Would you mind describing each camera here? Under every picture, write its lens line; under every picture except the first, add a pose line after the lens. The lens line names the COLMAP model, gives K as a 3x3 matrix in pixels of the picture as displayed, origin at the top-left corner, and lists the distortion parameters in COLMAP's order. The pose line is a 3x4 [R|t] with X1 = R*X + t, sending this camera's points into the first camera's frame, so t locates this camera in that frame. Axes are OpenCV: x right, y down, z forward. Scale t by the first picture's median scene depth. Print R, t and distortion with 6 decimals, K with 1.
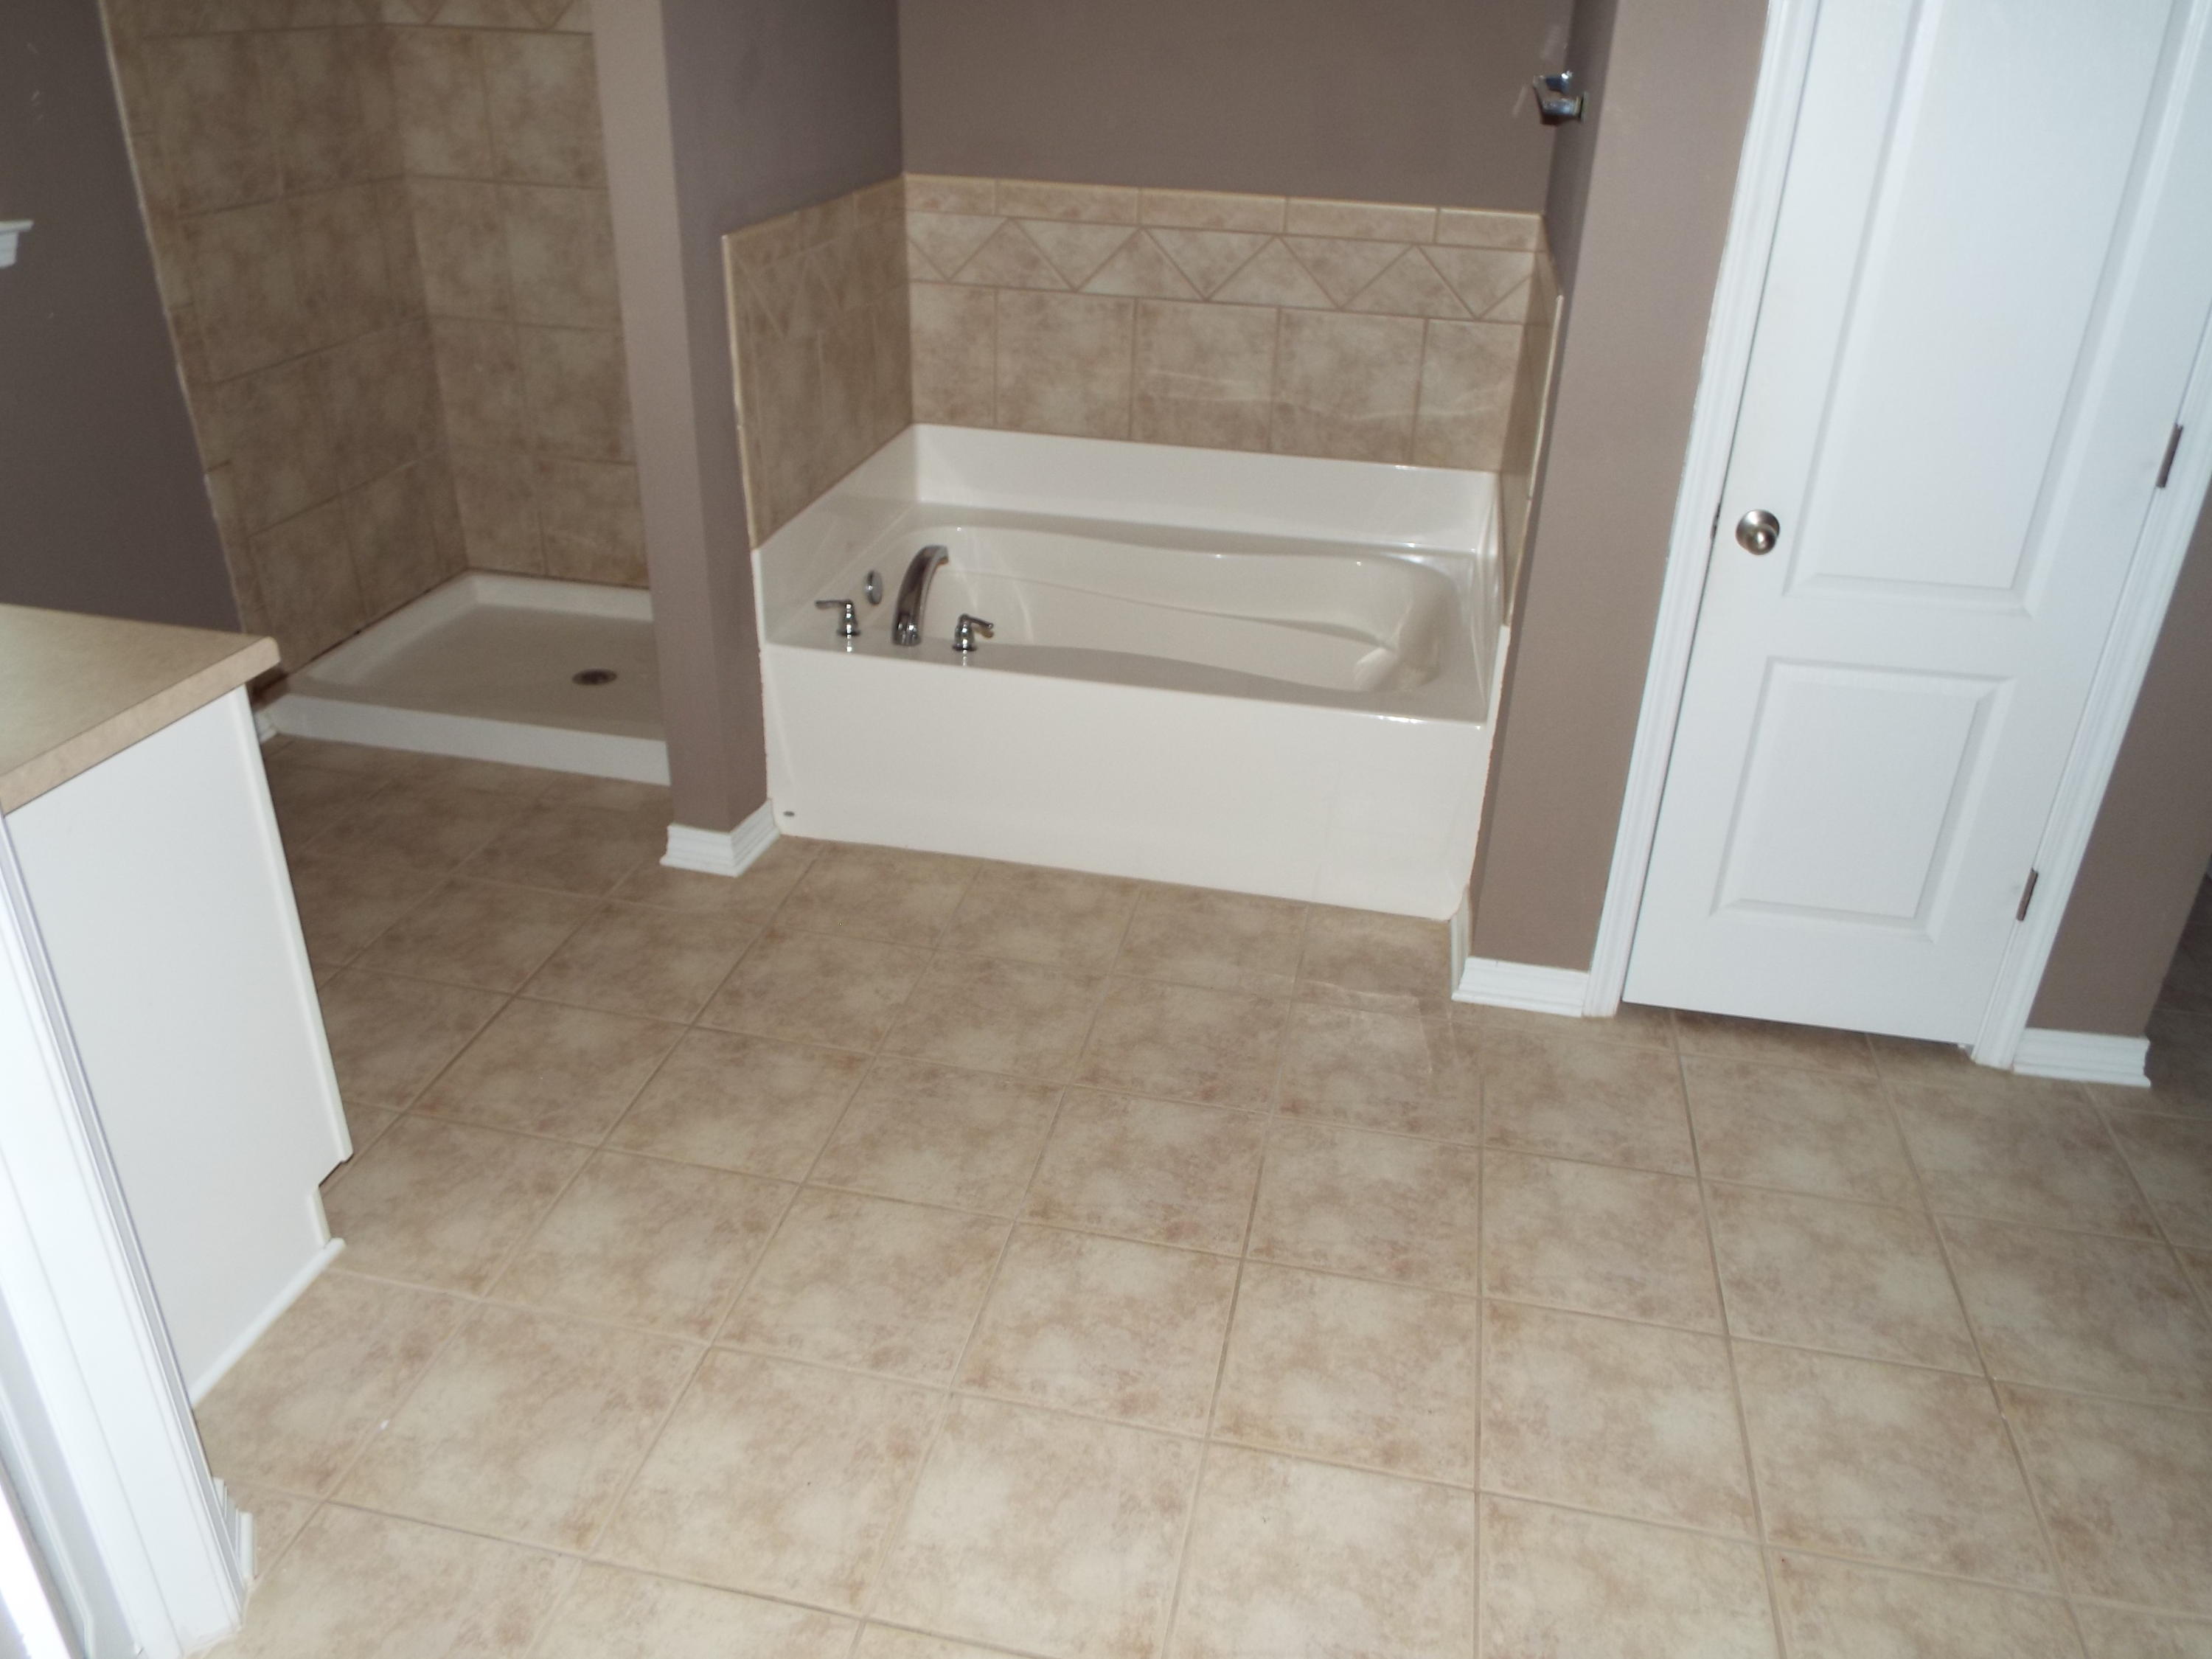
lens RADIAL K [[1557.0, 0, 1113.5], [0, 1557.0, 852.1], [0, 0, 1]] dist [-0.009575, 0.001689]
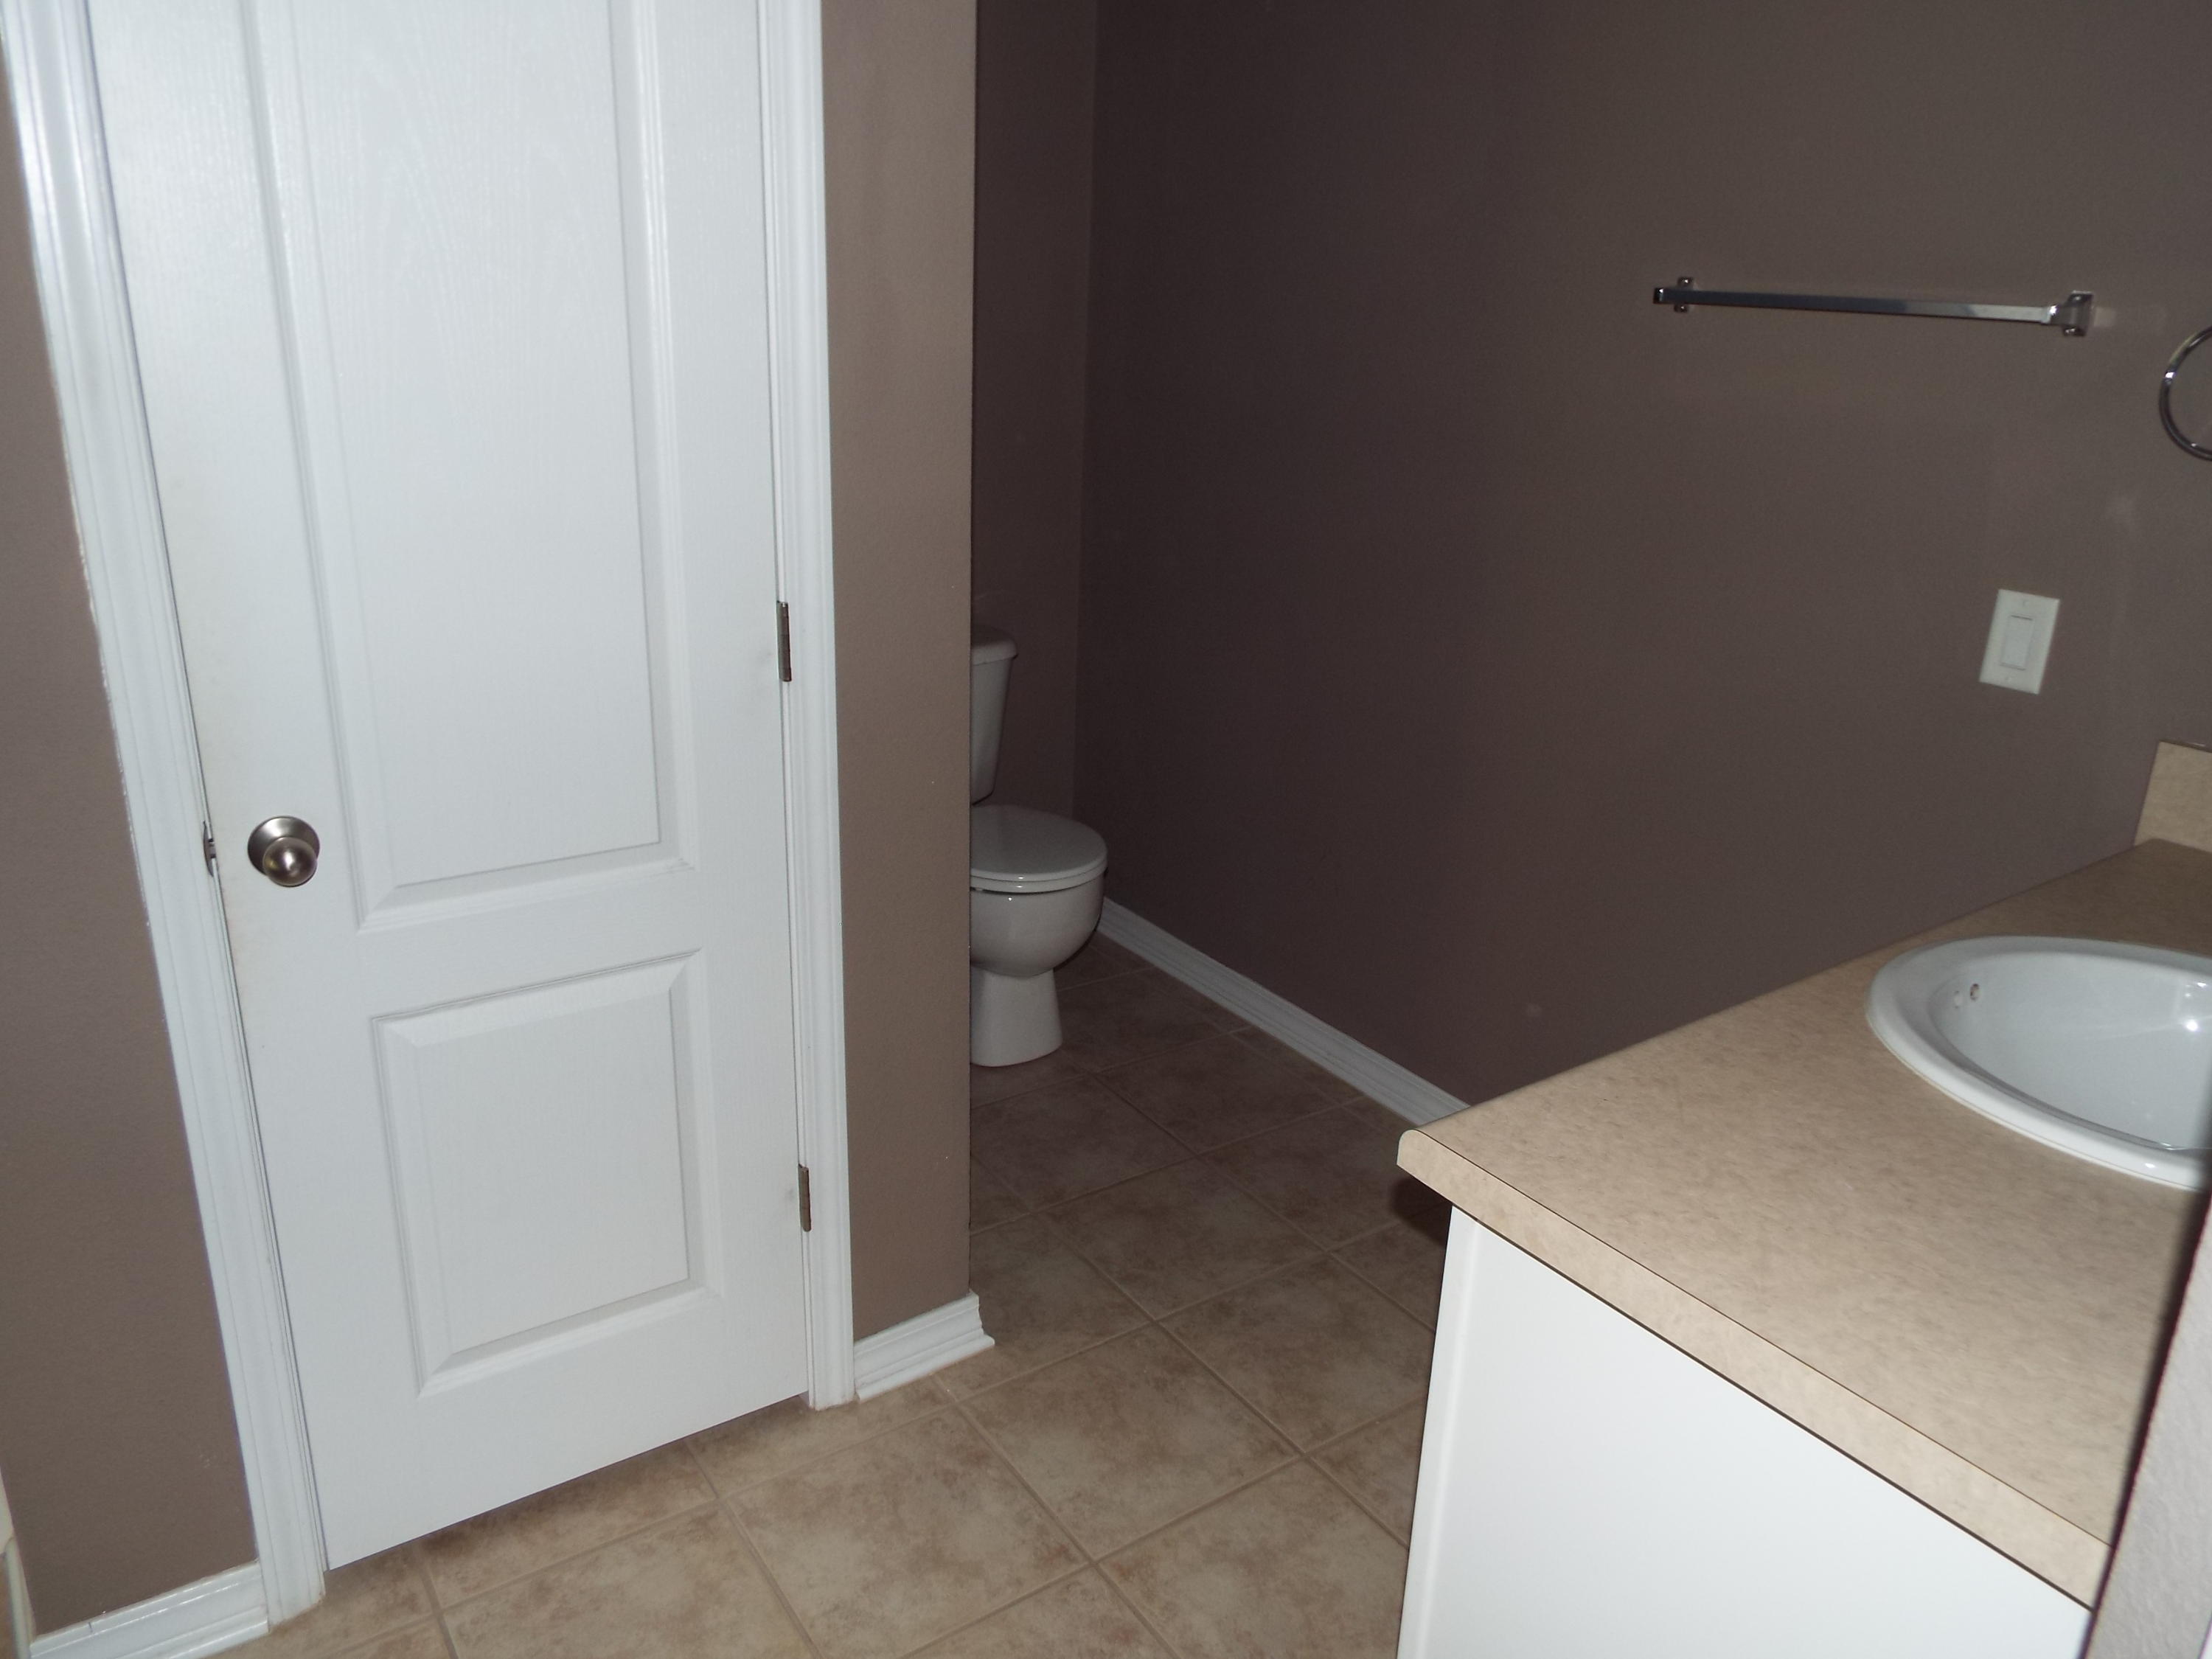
lens RADIAL K [[1557.0, 0, 1117.3], [0, 1557.0, 823.4], [0, 0, 1]] dist [-0.009575, 0.001689]
pose [[0.674845, -0.229416, 0.701393, 0.184607], [0.320178, 0.947356, 0.001808, -0.099050], [-0.664884, 0.223351, 0.712772, 0.288655]]
